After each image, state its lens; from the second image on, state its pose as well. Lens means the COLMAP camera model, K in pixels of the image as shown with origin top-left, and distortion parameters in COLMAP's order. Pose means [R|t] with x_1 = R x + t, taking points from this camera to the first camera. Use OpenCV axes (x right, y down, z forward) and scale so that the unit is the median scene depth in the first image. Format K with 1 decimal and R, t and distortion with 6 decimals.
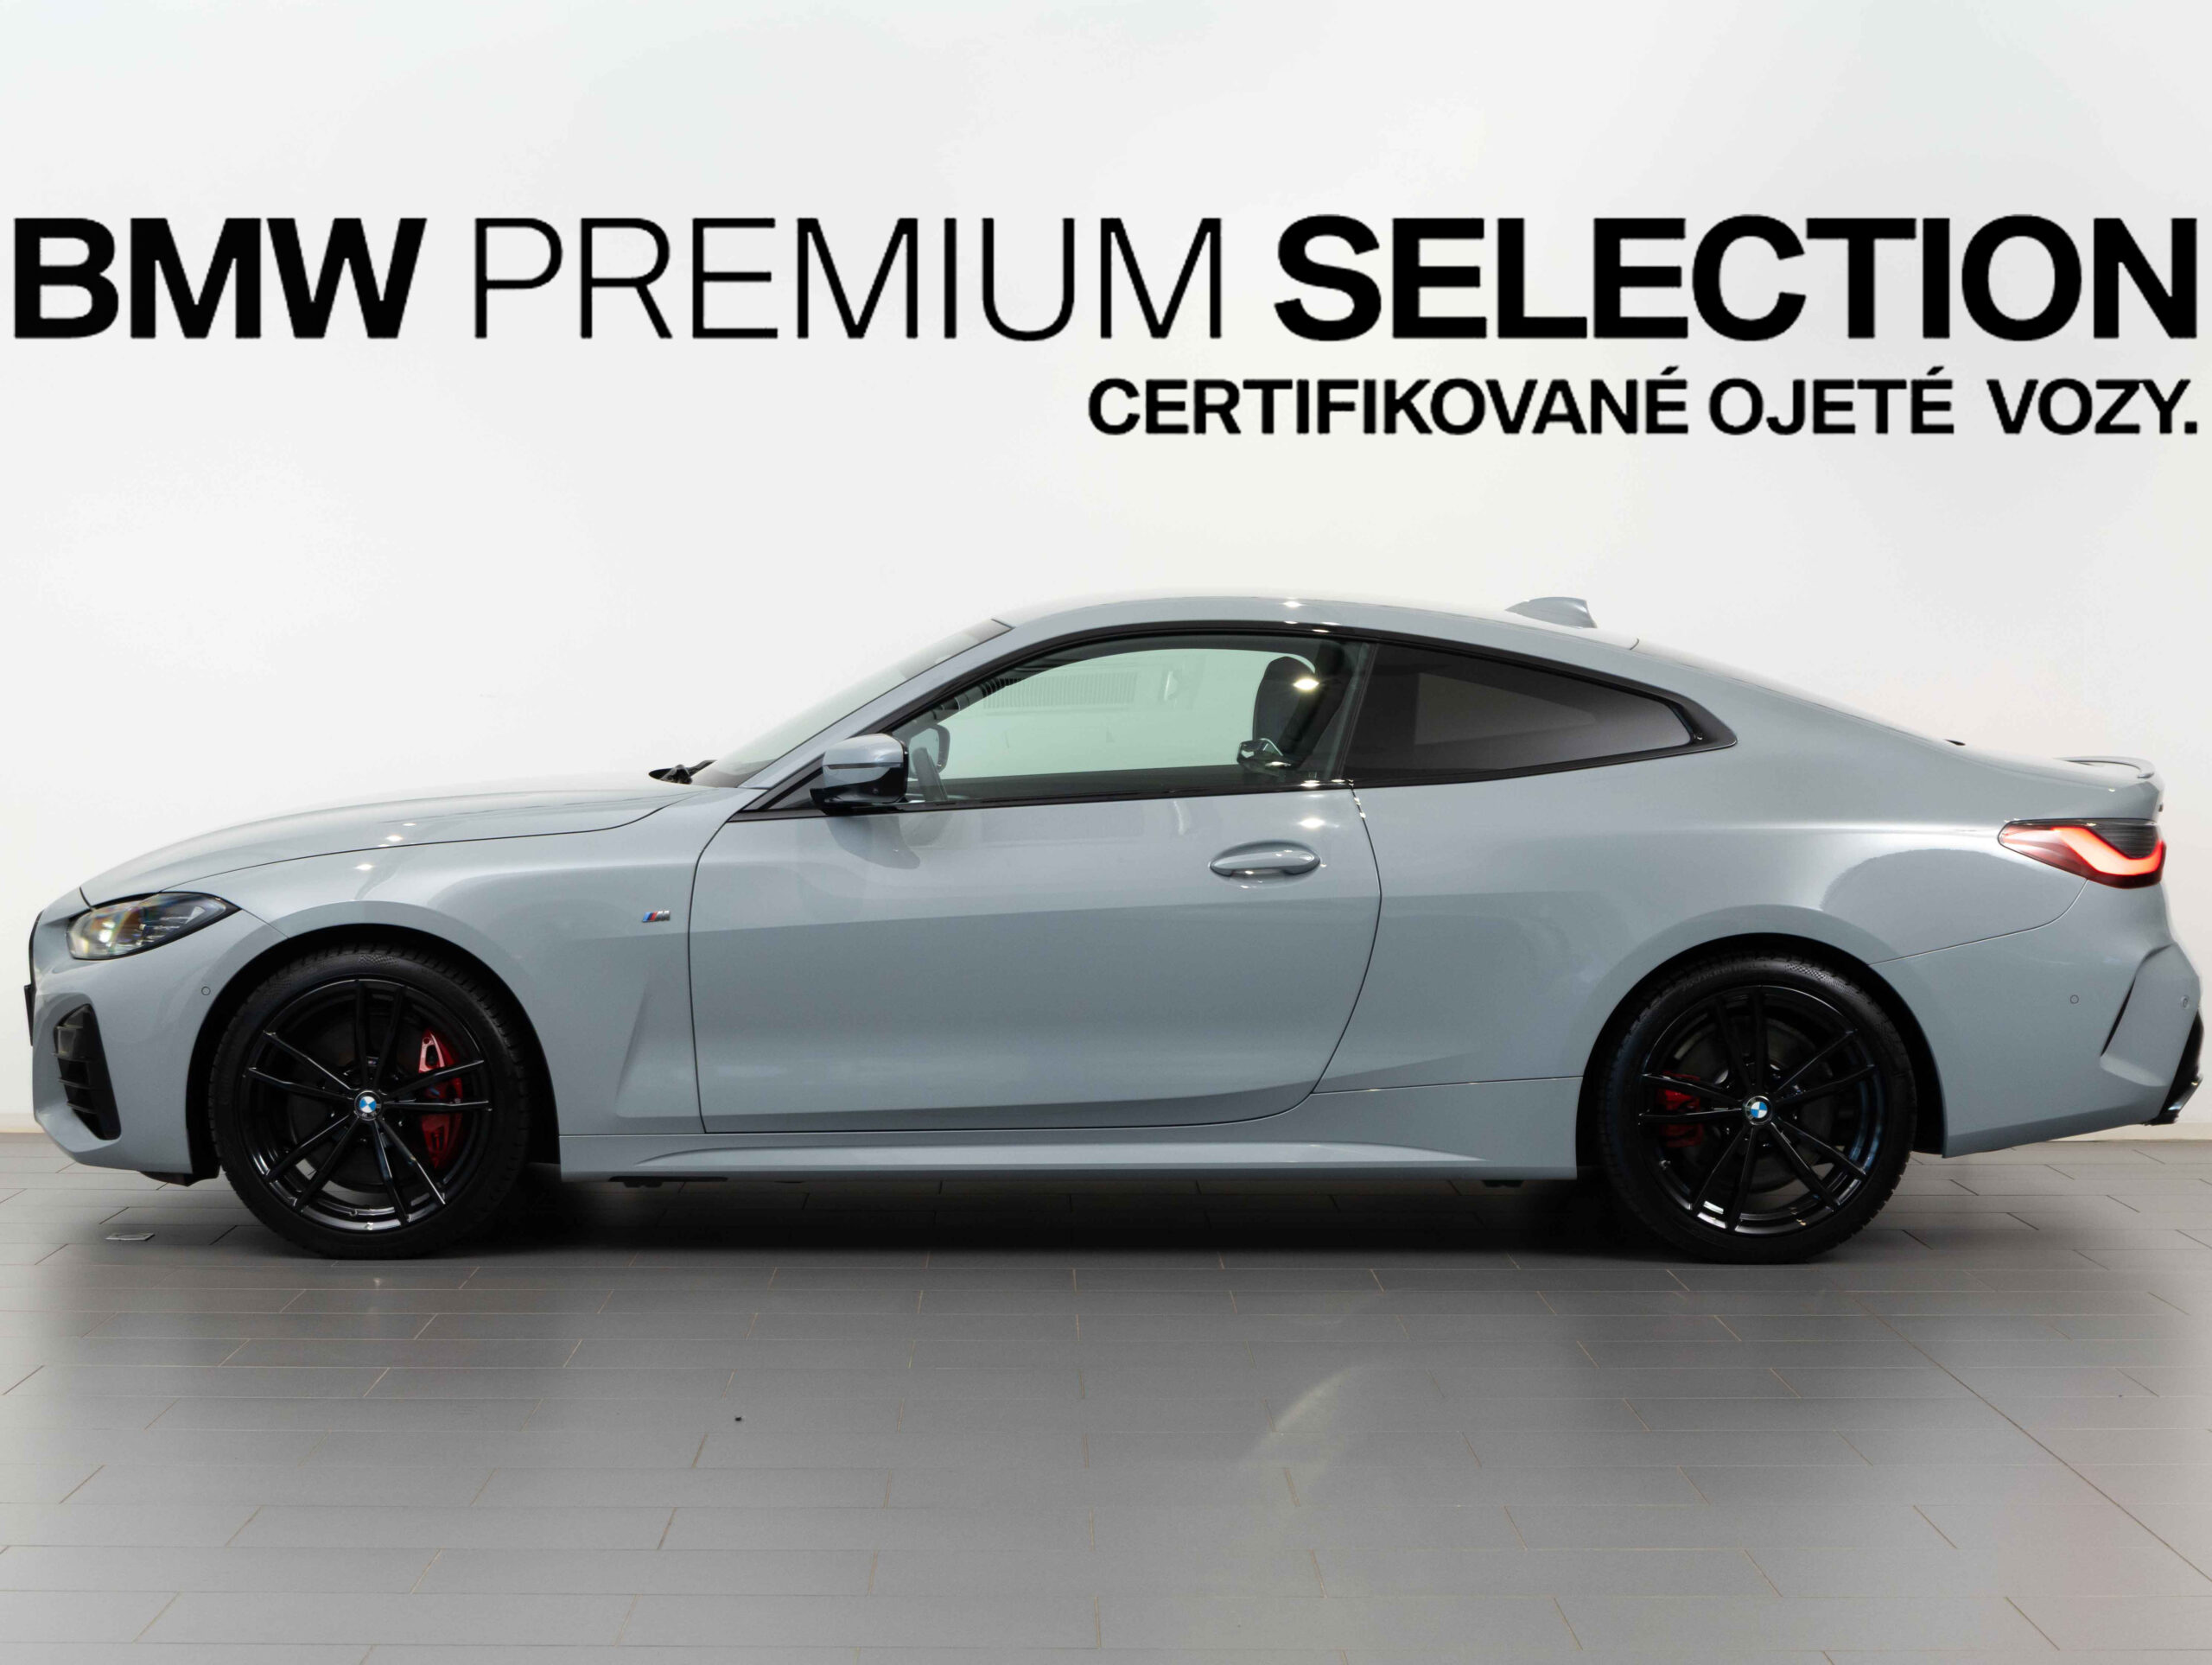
lens RADIAL K [[4560.6, 0, 1098.8], [0, 4560.6, 846.7], [0, 0, 1]] dist [-0.028322, 0.000000]
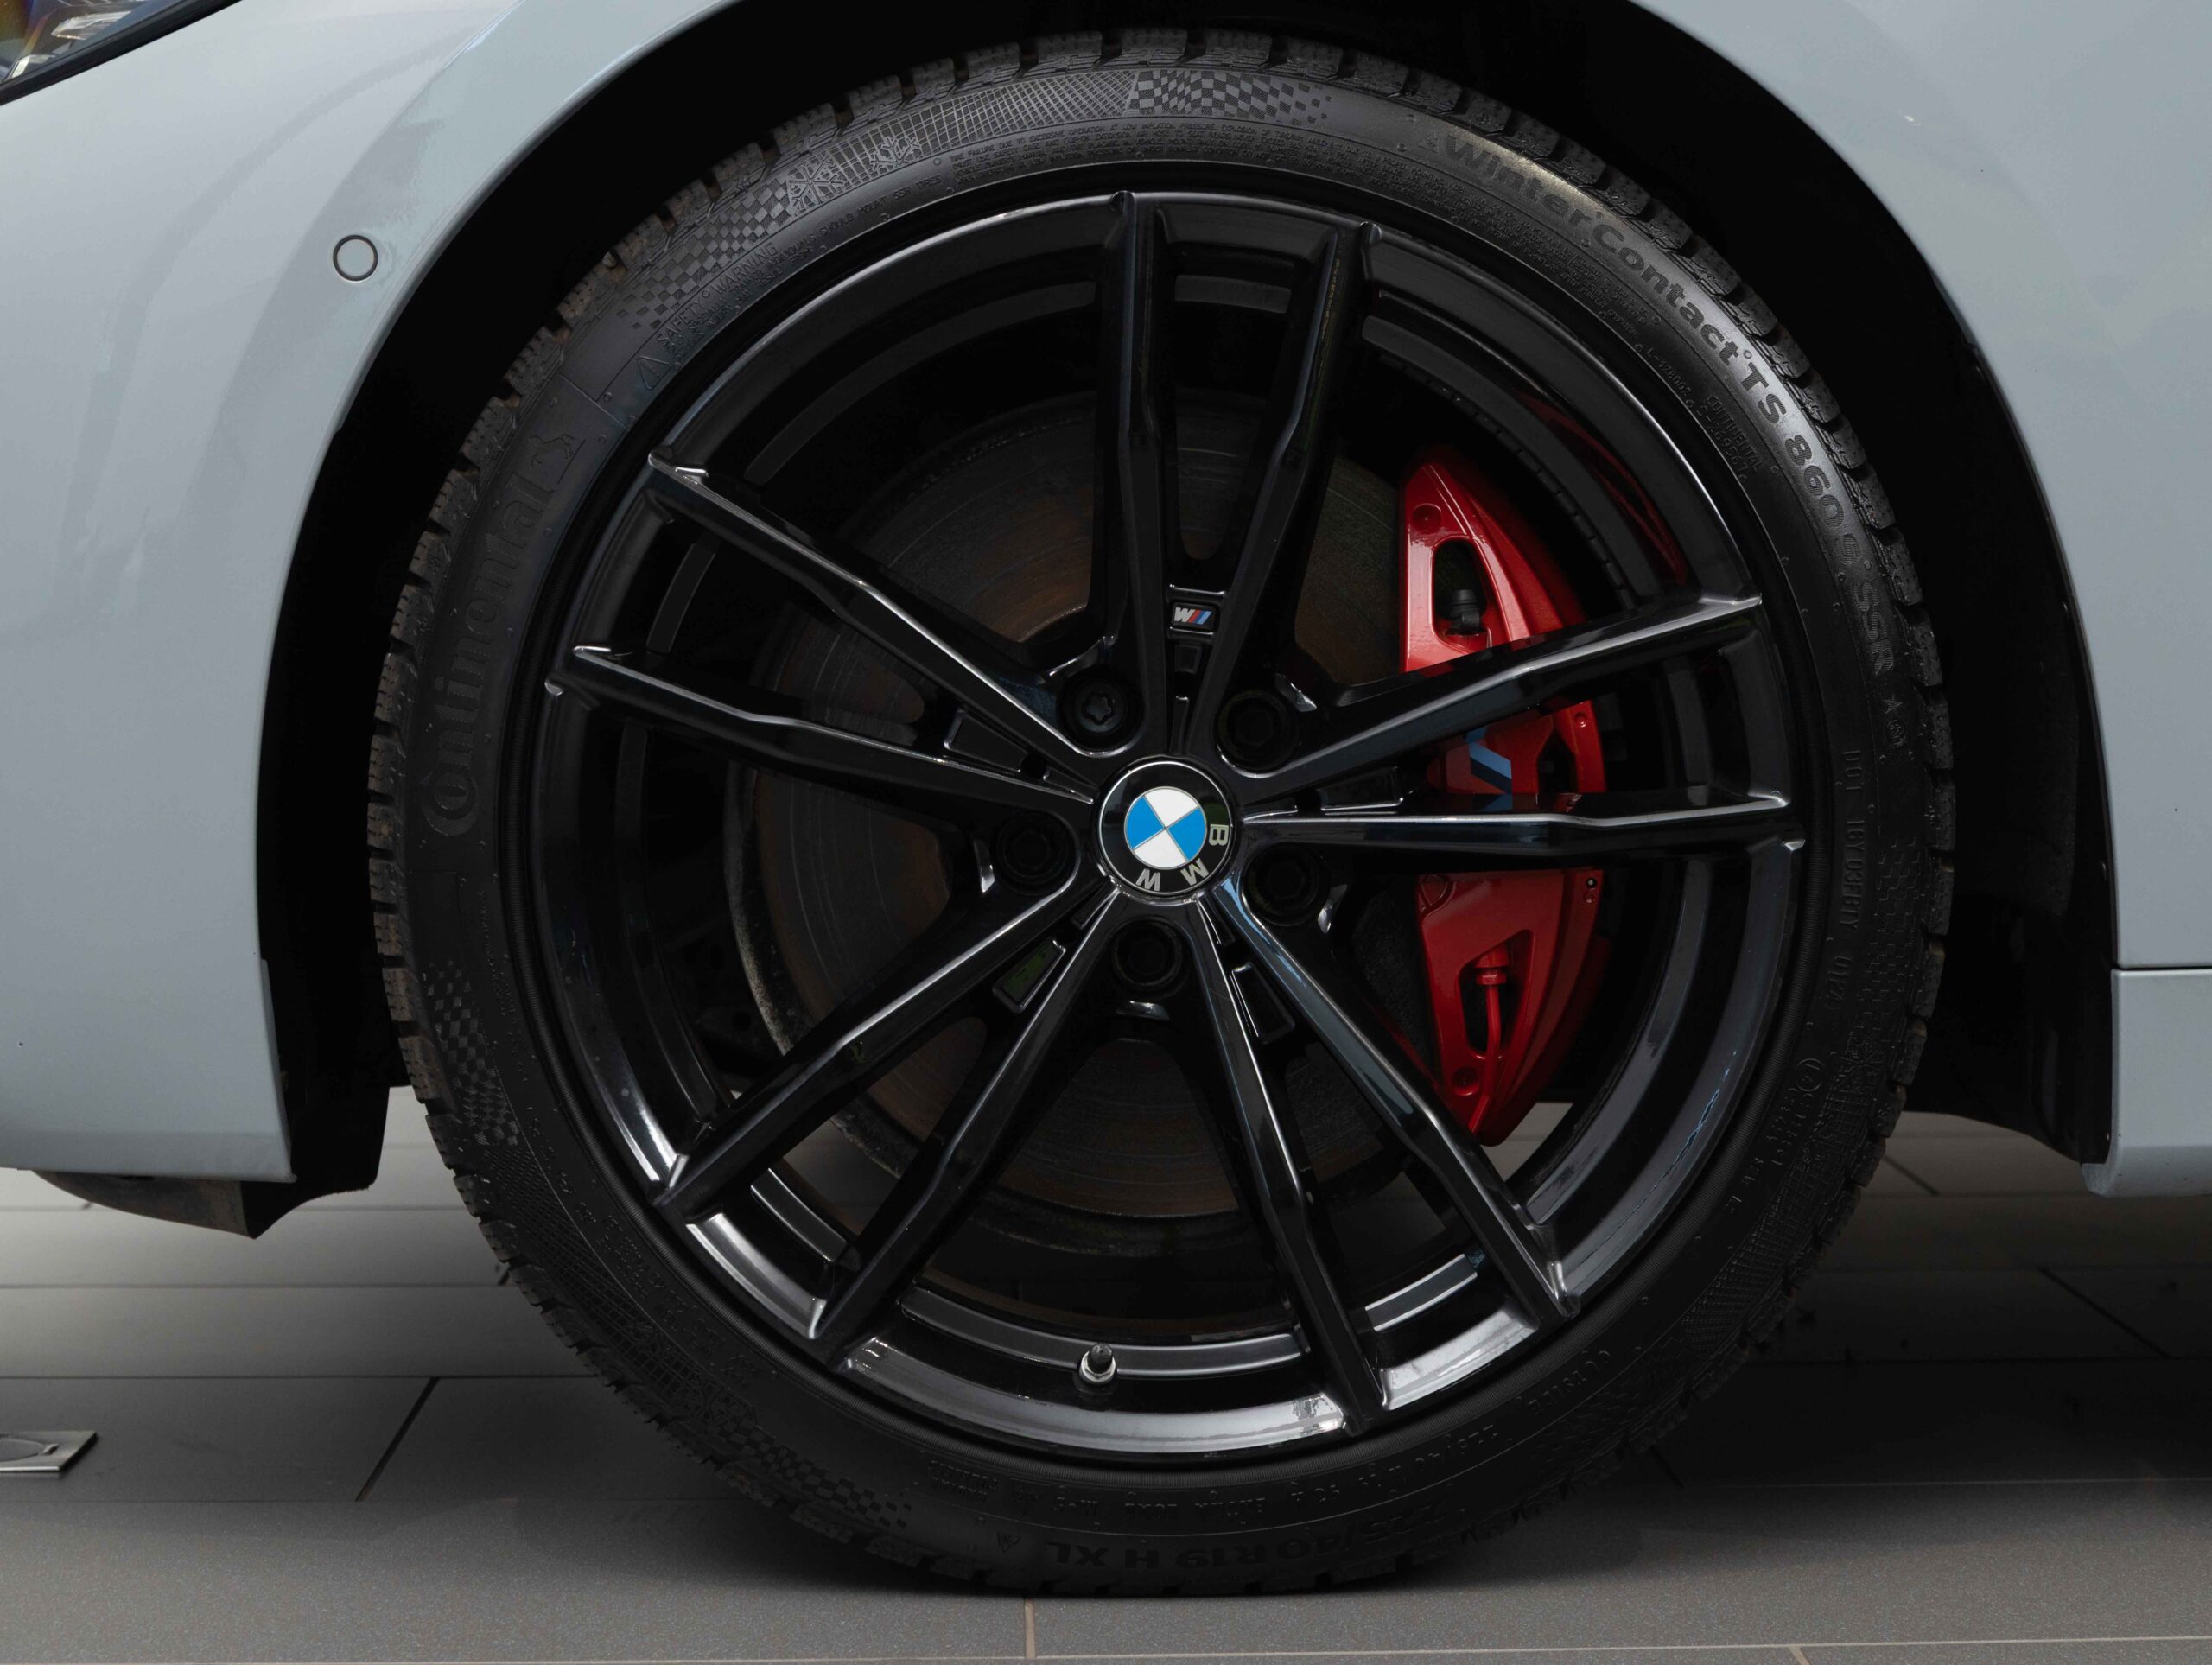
lens RADIAL K [[4618.9, 0, 1104.3], [0, 4618.9, 836.6], [0, 0, 1]] dist [-0.018984, 0.000000]
pose [[0.999488, -0.011541, 0.029851, -0.169241], [0.011260, 0.999891, 0.009565, 0.055013], [-0.029958, -0.009224, 0.999509, 0.796125]]
